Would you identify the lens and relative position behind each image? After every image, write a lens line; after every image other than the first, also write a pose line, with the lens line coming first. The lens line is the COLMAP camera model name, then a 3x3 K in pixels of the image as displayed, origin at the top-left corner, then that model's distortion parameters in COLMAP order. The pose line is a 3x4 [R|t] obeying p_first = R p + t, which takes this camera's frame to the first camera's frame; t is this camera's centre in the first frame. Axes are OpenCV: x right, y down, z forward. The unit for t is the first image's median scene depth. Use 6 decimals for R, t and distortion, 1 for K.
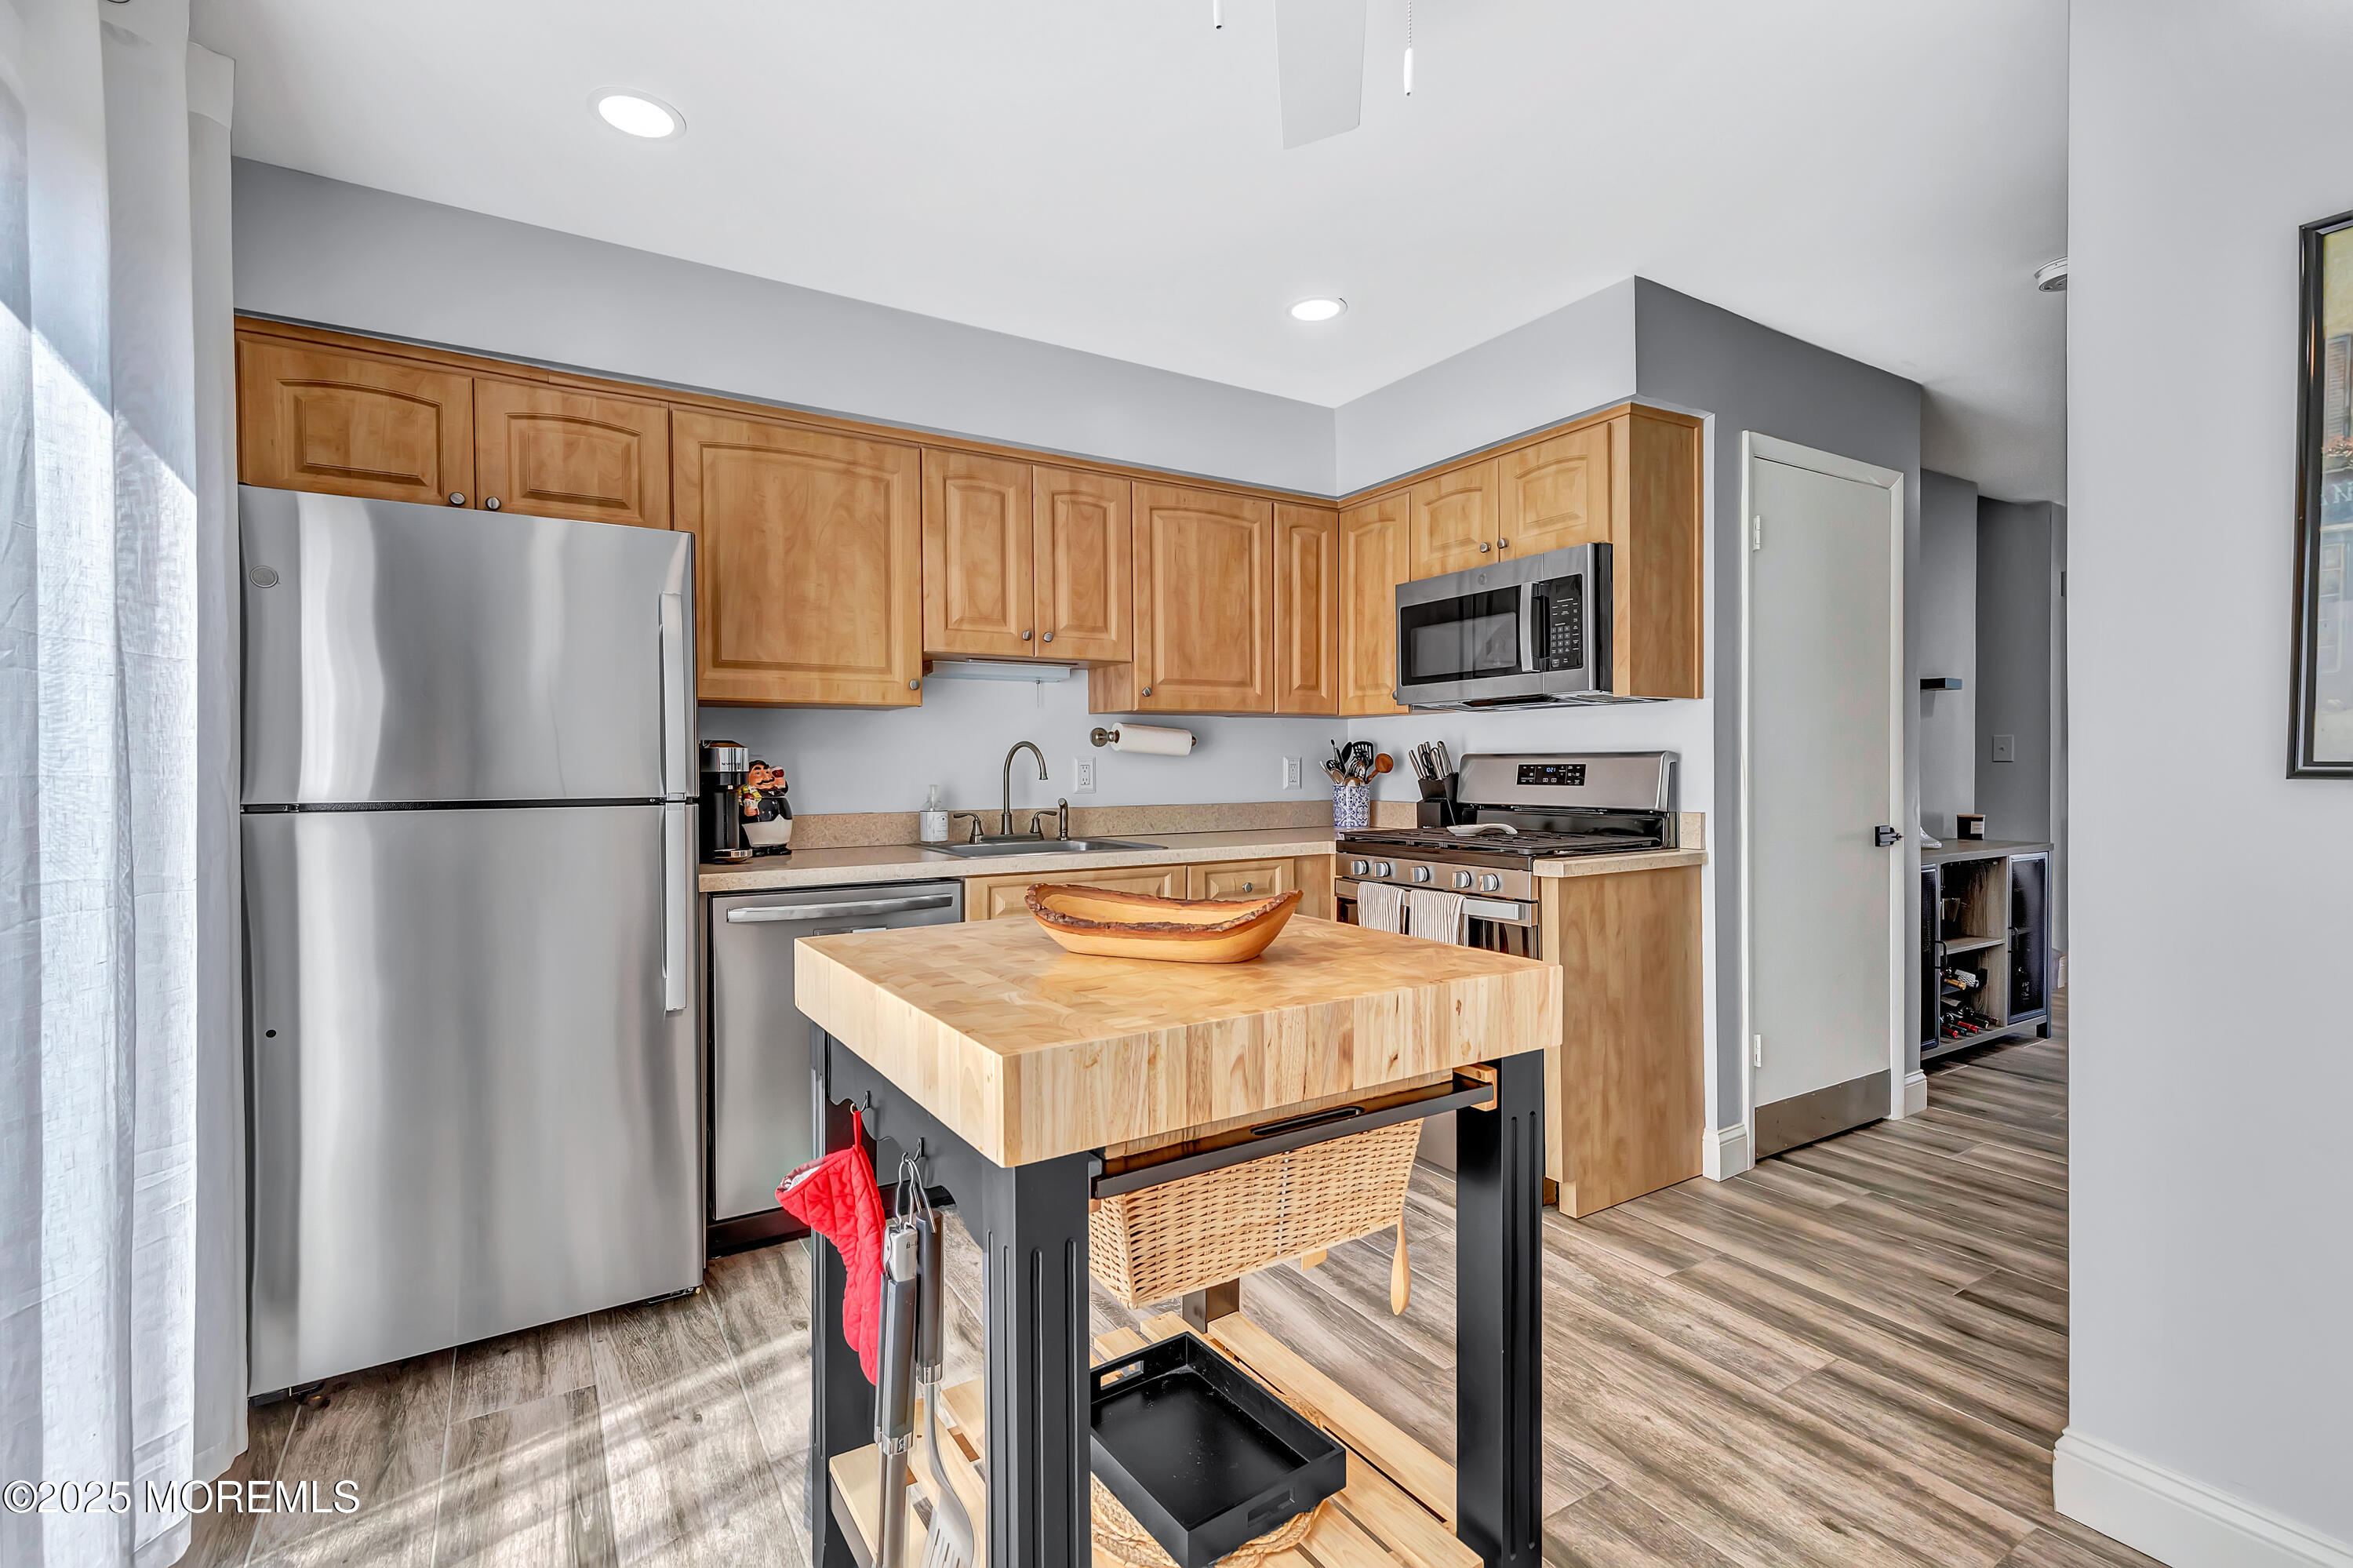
lens RADIAL K [[1087.1, 0, 1180.5], [0, 1087.1, 778.5], [0, 0, 1]] dist [0.019831, -0.000491]
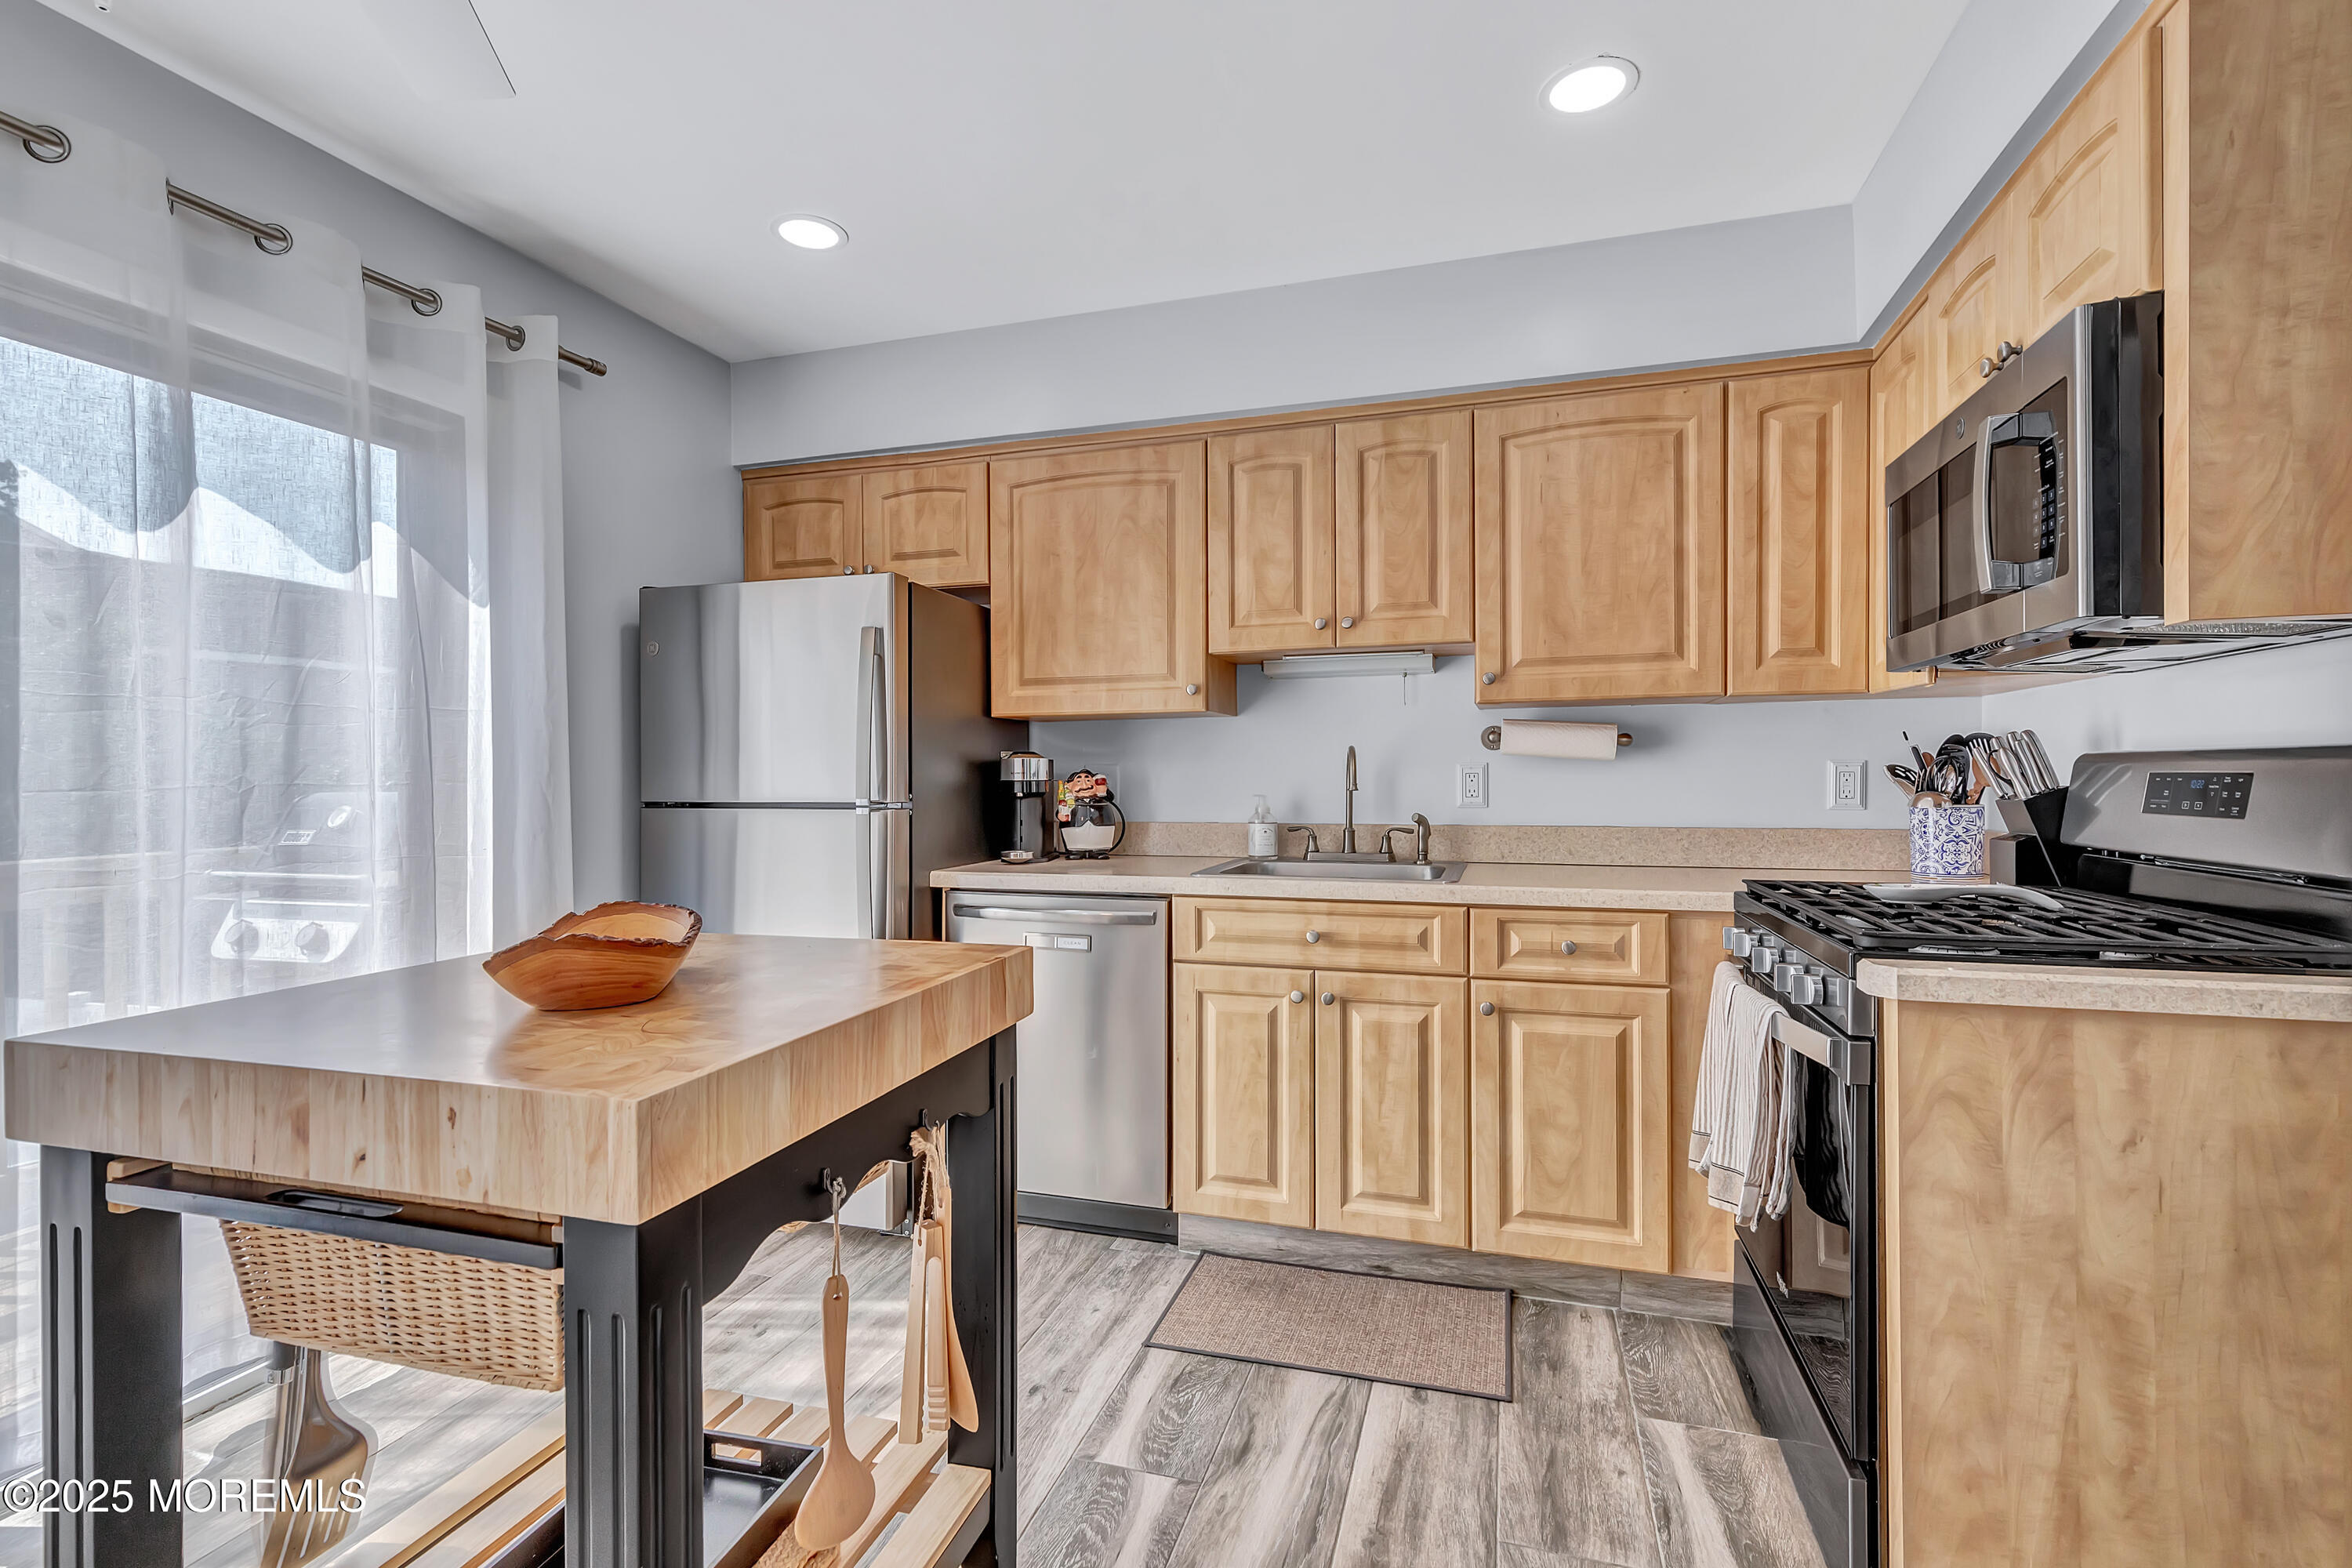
lens RADIAL K [[1086.6, 0, 1172.9], [0, 1086.6, 780.8], [0, 0, 1]] dist [0.019831, -0.000491]
pose [[0.641229, 0.006384, -0.767323, 0.448223], [-0.006617, 0.999974, 0.002790, -0.008287], [0.767321, 0.003288, 0.641255, 0.356345]]
